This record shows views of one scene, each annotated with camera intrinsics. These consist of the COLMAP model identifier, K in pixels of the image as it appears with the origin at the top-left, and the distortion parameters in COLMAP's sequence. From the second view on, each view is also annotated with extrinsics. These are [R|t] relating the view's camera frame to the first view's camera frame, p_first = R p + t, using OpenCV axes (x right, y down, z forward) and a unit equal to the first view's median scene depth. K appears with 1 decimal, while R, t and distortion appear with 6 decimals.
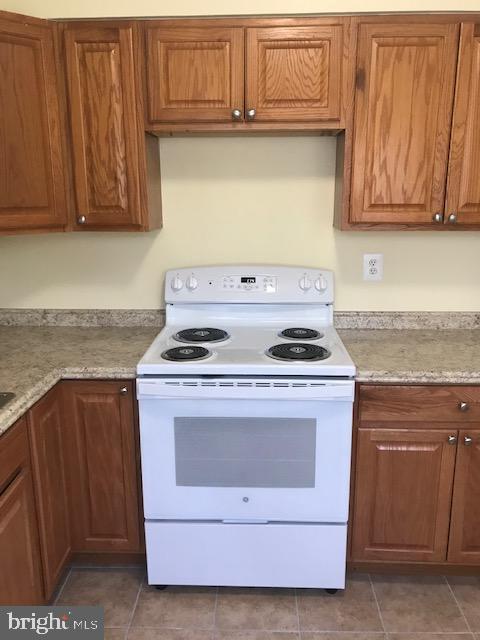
lens RADIAL K [[521.3, 0, 243.9], [0, 521.3, 315.7], [0, 0, 1]] dist [0.021306, -0.007309]
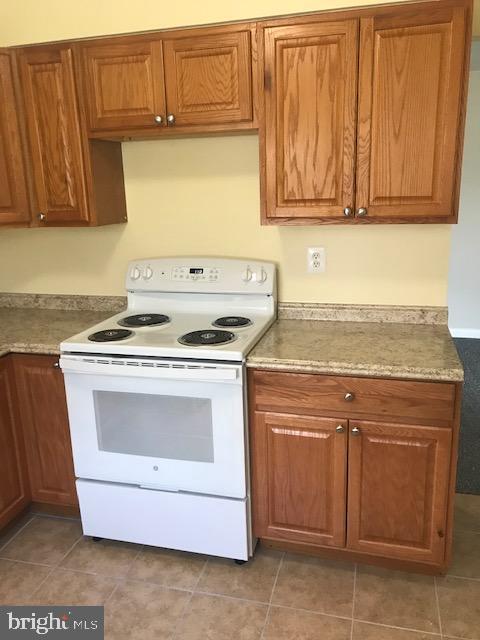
lens RADIAL K [[525.2, 0, 246.3], [0, 525.2, 314.6], [0, 0, 1]] dist [0.023623, -0.003418]
pose [[0.974442, 0.030306, -0.222587, 0.419135], [-0.026914, 0.999471, 0.018256, -0.000807], [0.223022, -0.011799, 0.974742, -0.044862]]
